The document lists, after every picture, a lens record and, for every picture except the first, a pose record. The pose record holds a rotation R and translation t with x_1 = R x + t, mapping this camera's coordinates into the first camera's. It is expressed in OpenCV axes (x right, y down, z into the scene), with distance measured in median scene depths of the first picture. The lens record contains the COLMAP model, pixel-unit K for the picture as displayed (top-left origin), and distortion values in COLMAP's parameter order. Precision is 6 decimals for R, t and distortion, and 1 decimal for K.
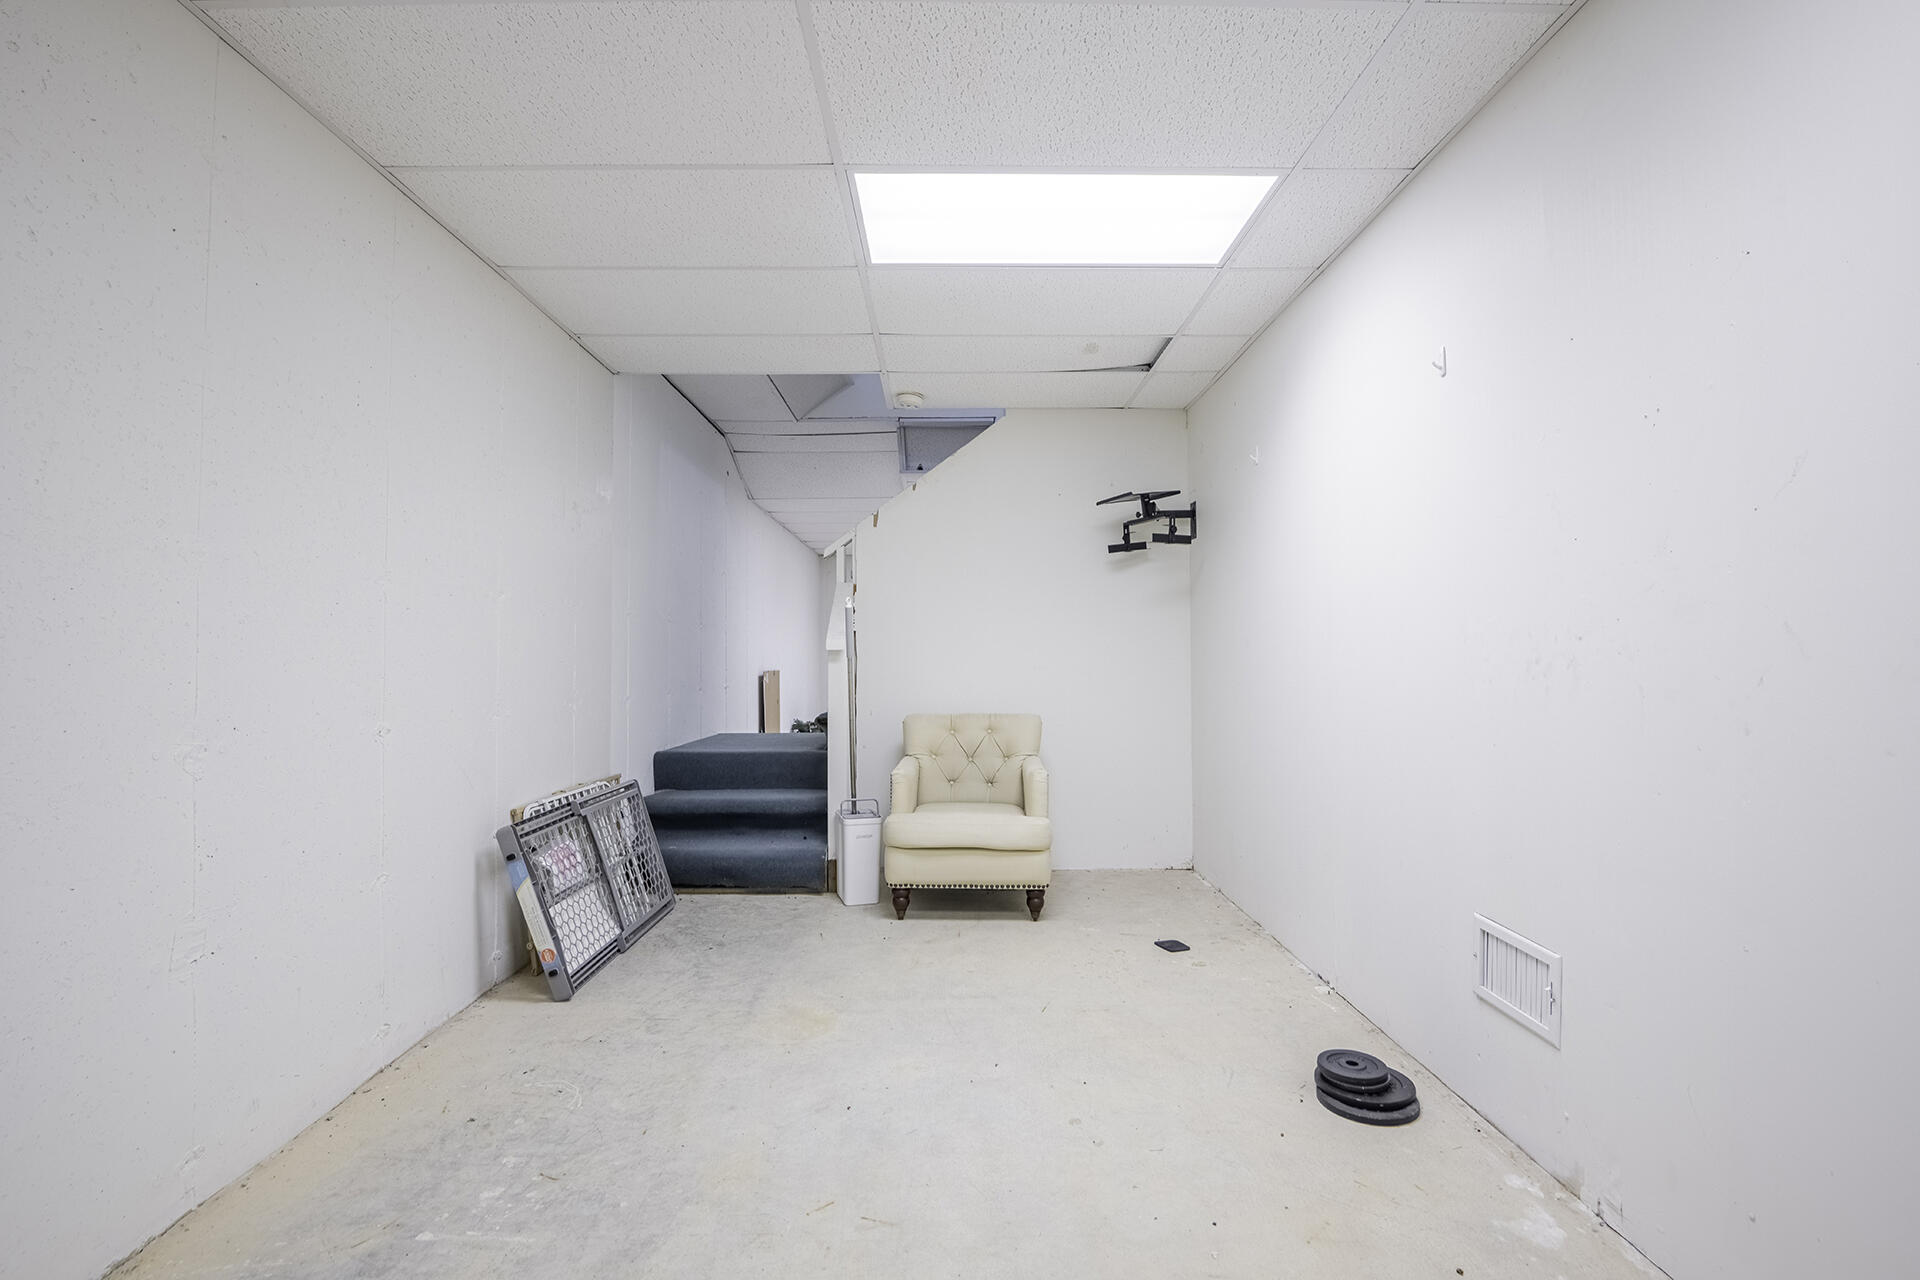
lens RADIAL K [[880.1, 0, 955.9], [0, 880.1, 631.4], [0, 0, 1]] dist [-0.003990, -0.010668]
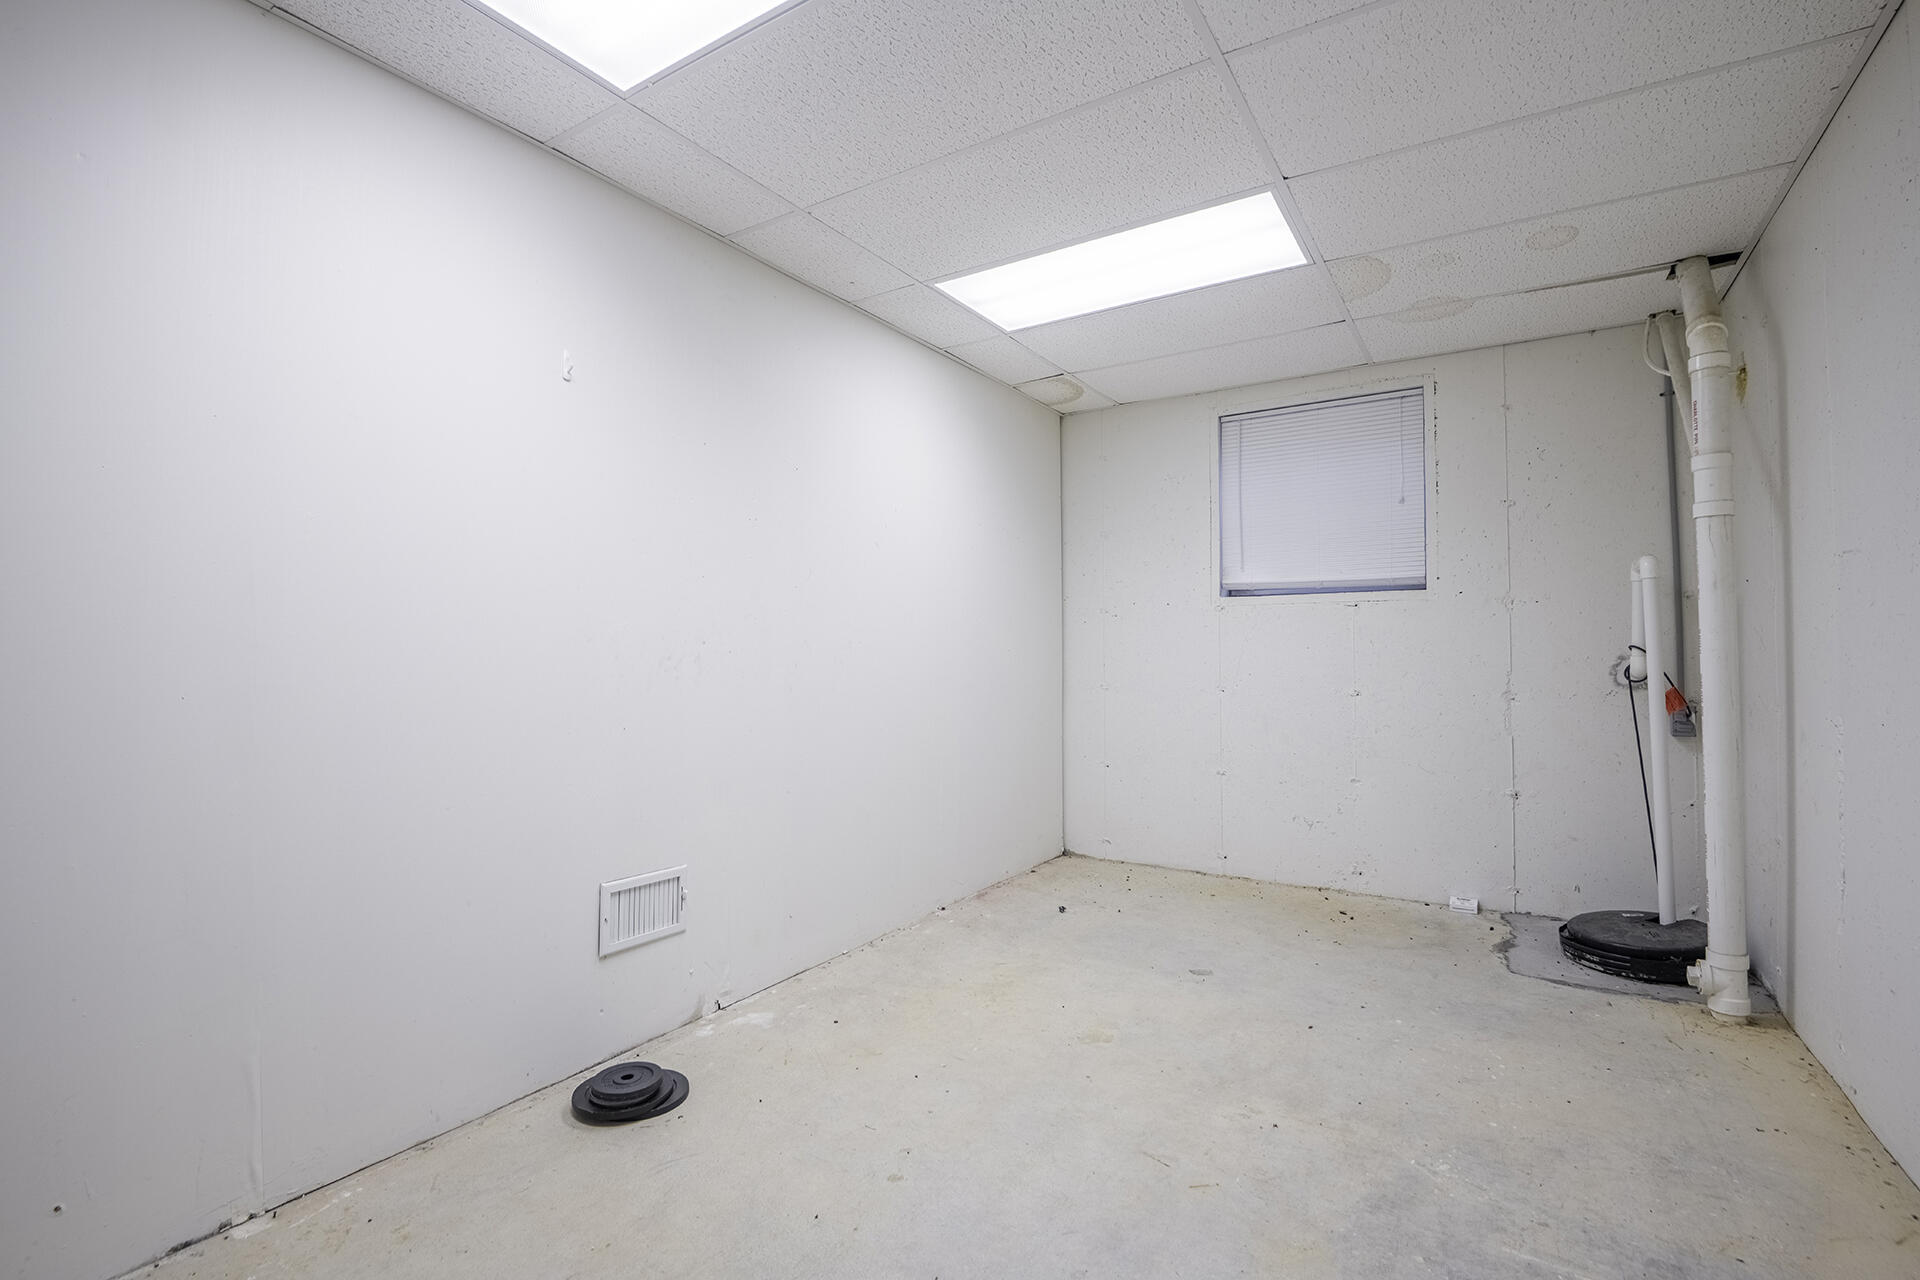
lens RADIAL K [[880.1, 0, 955.9], [0, 880.1, 631.4], [0, 0, 1]] dist [-0.003990, -0.010668]
pose [[-0.838851, 0.019324, 0.544018, -0.467863], [-0.010344, 0.998623, -0.051423, 0.060389], [-0.544263, -0.048764, -0.837496, 1.988911]]
